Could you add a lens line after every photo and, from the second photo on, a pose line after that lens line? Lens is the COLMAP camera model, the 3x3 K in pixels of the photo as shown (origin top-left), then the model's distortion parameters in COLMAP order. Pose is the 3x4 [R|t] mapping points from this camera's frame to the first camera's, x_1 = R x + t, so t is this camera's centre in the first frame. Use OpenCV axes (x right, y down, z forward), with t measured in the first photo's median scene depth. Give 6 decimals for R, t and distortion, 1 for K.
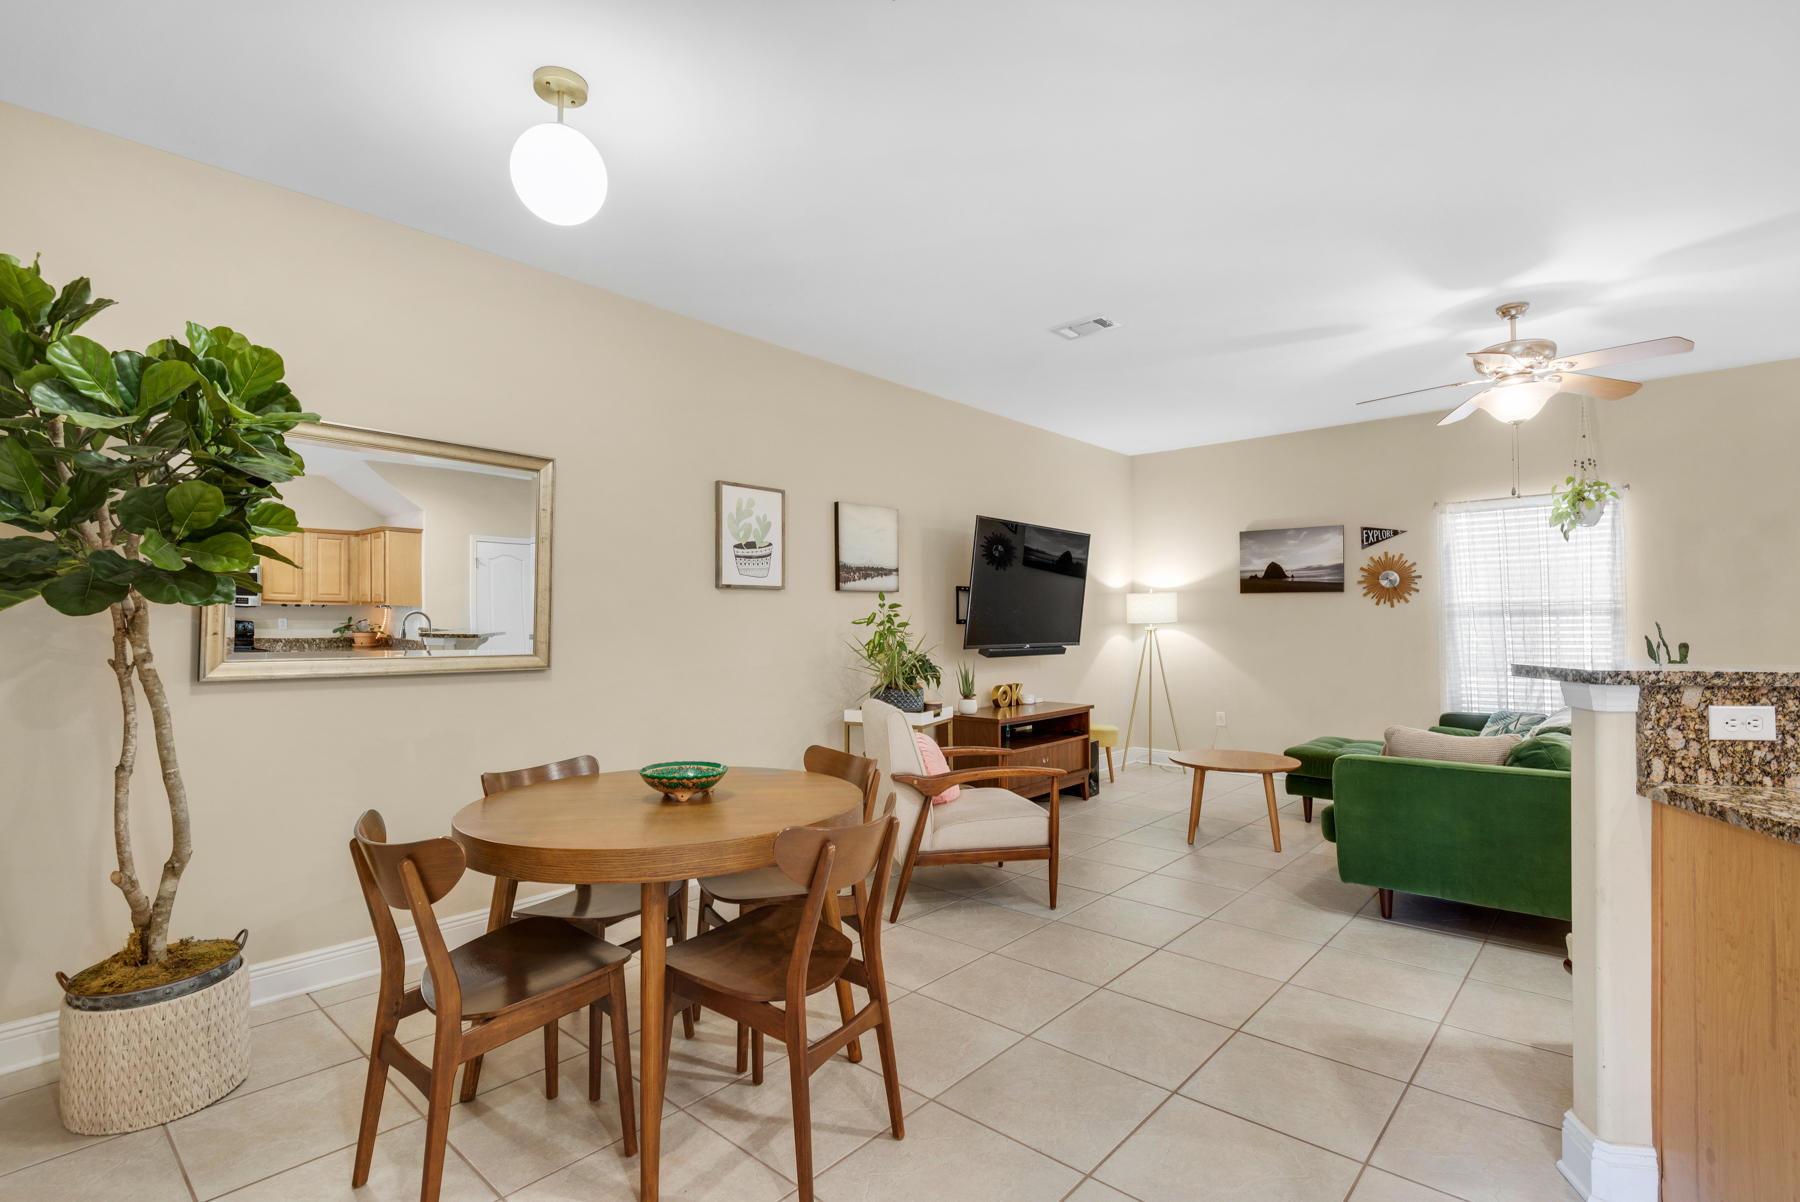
lens RADIAL K [[837.1, 0, 901.6], [0, 837.1, 611.1], [0, 0, 1]] dist [0.002711, -0.006229]
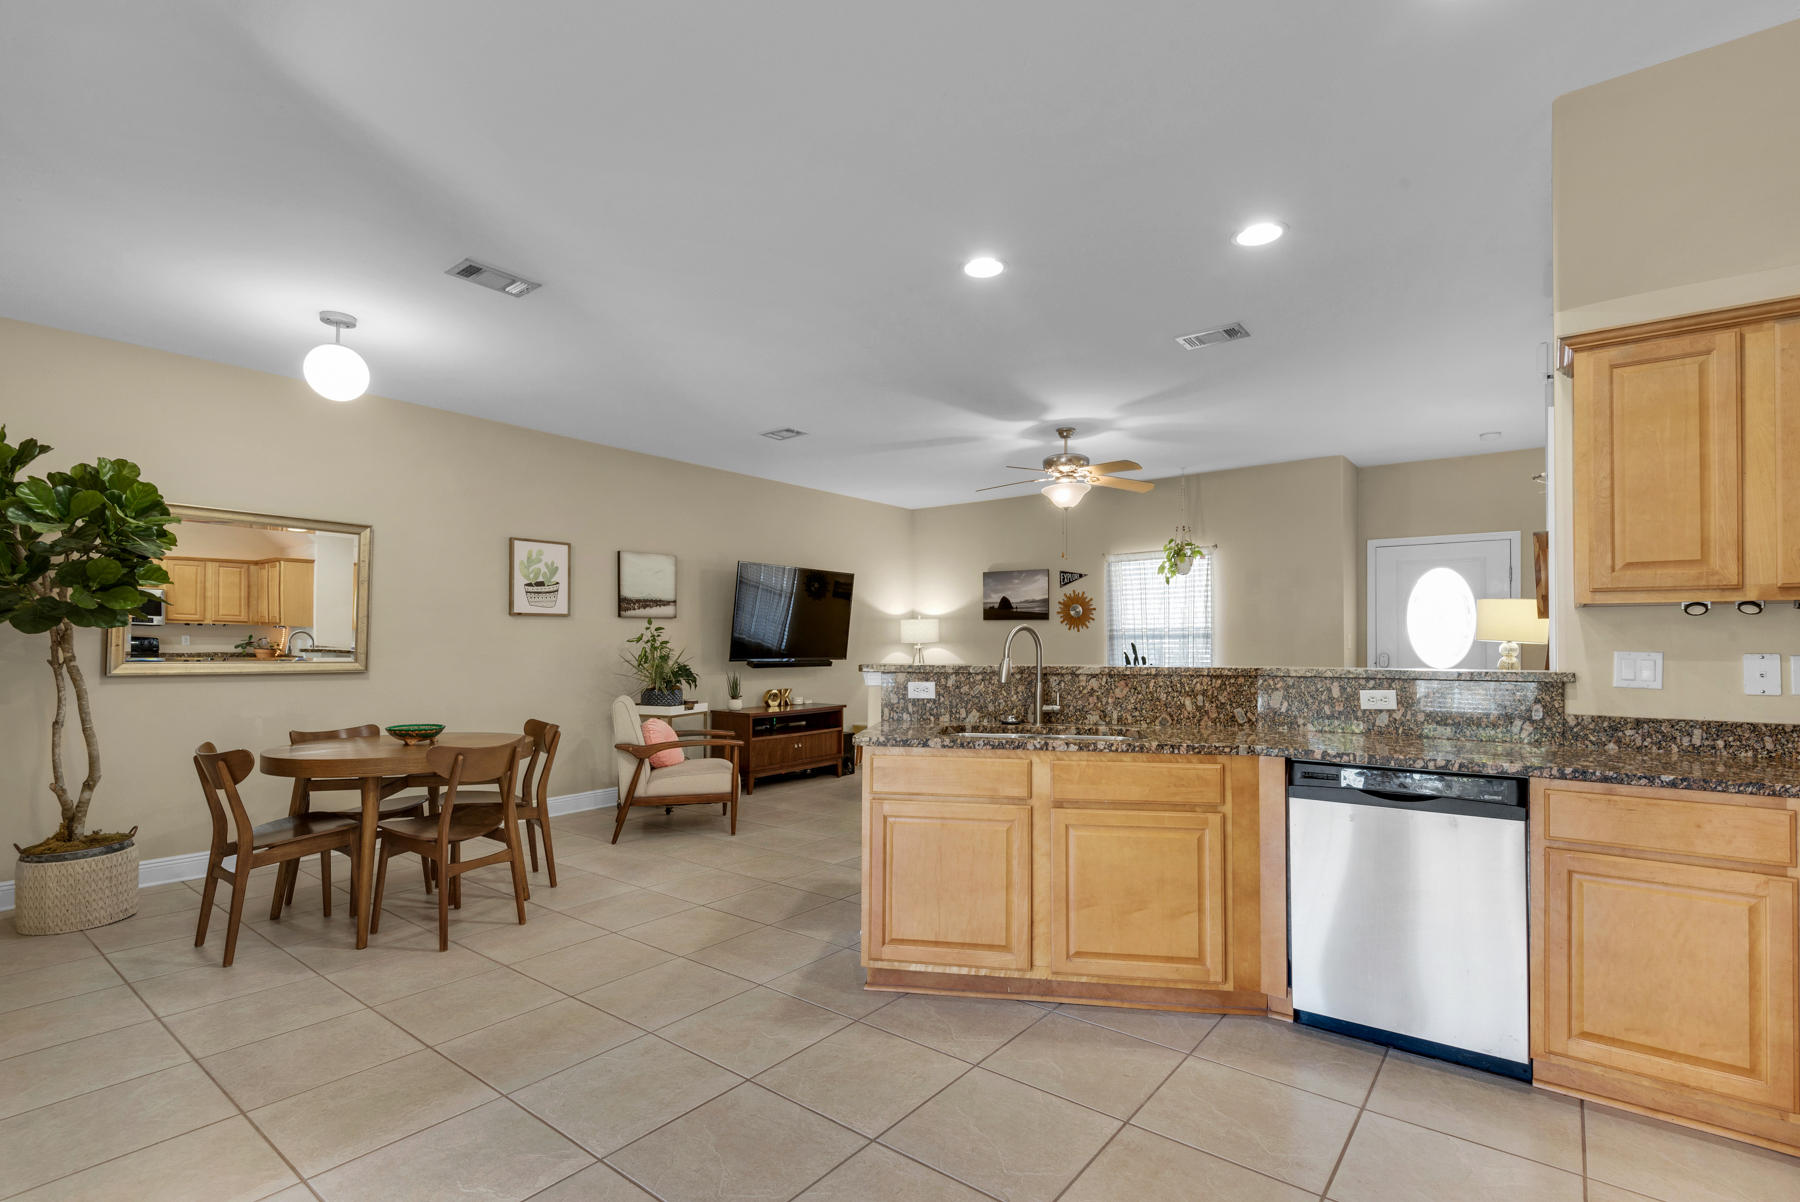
lens RADIAL K [[821.5, 0, 929.9], [0, 821.5, 635.4], [0, 0, 1]] dist [-0.002984, -0.001810]
pose [[0.996095, 0.004845, 0.088151, 0.364431], [-0.005209, 0.999979, 0.003910, -0.003422], [-0.088130, -0.004354, 0.996099, -0.428943]]
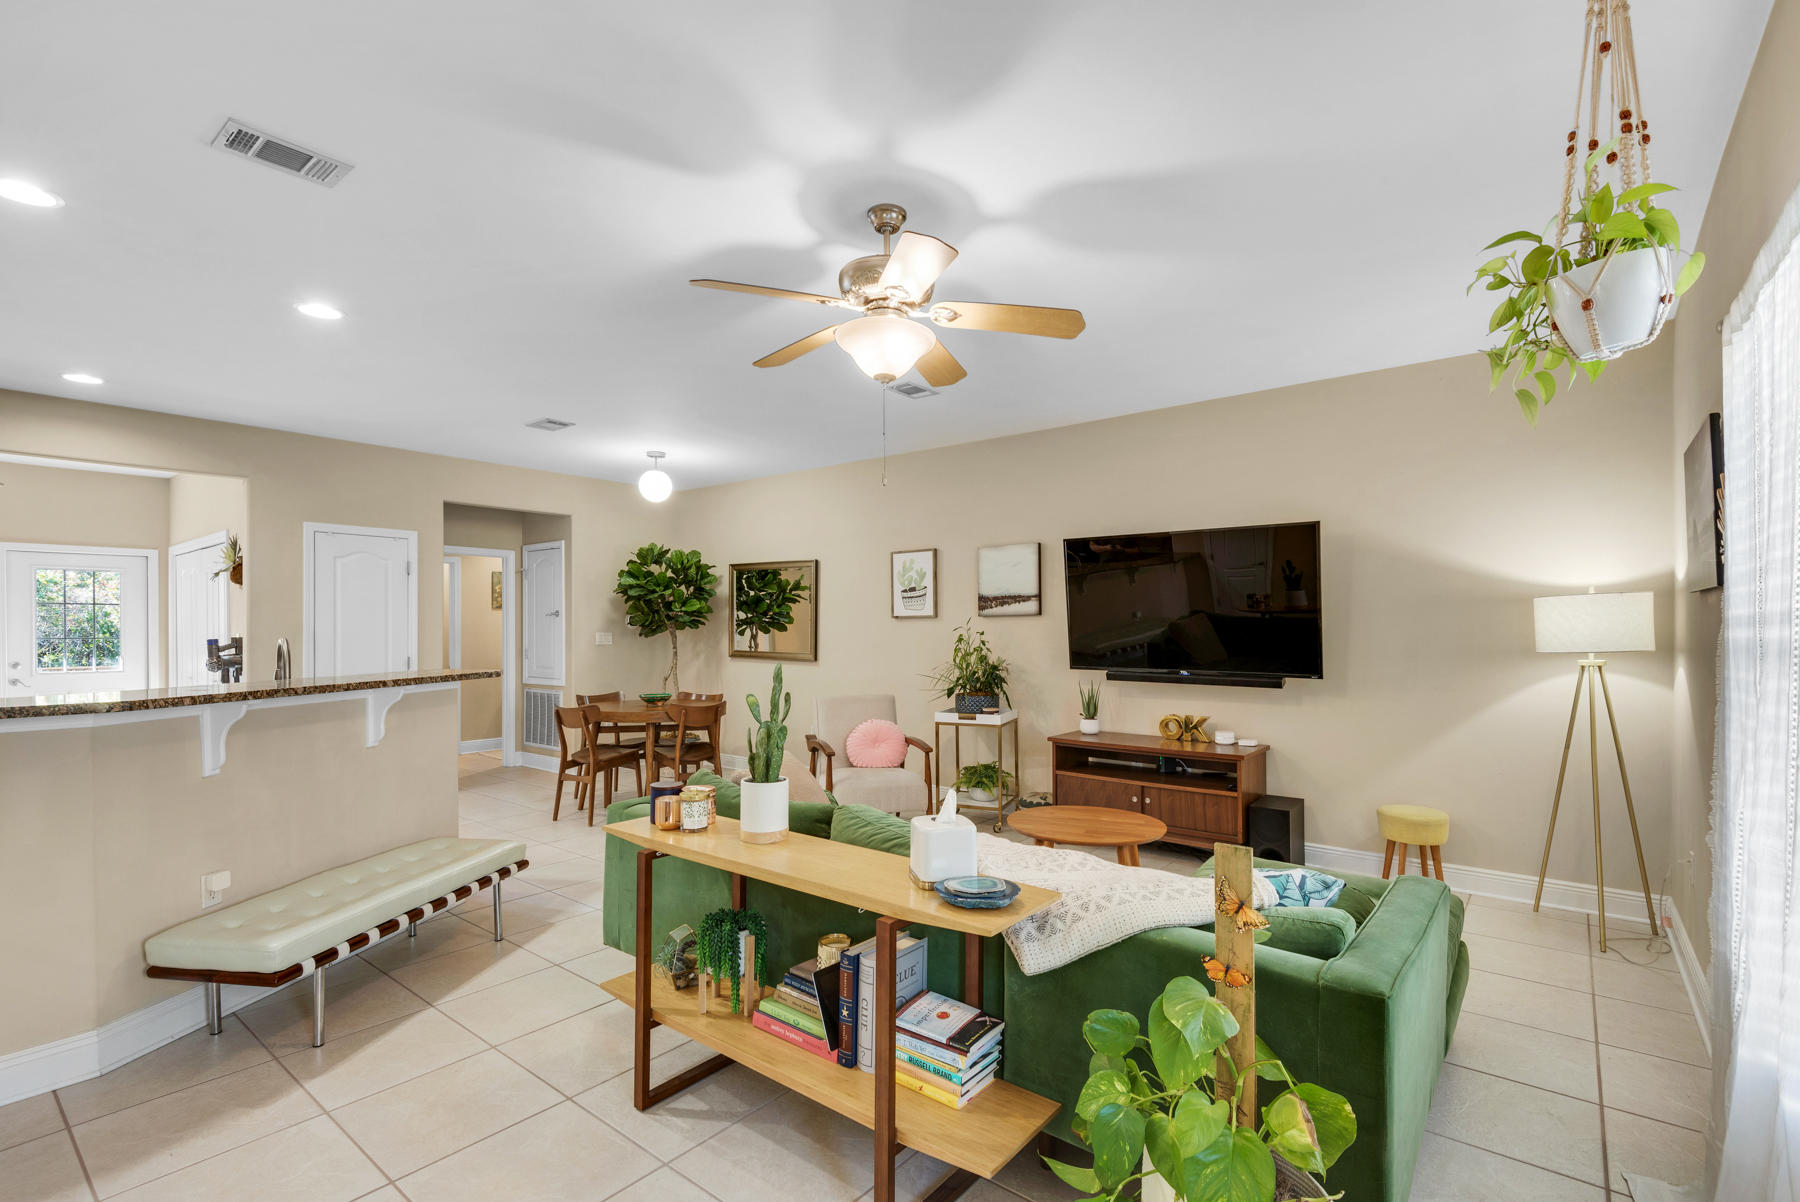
lens RADIAL K [[821.5, 0, 894.2], [0, 821.5, 615.4], [0, 0, 1]] dist [-0.002984, -0.001810]
pose [[0.037162, -0.009908, -0.999260, 1.424034], [0.013549, 0.999864, -0.009410, -0.018796], [0.999217, -0.013189, 0.037291, 0.979403]]
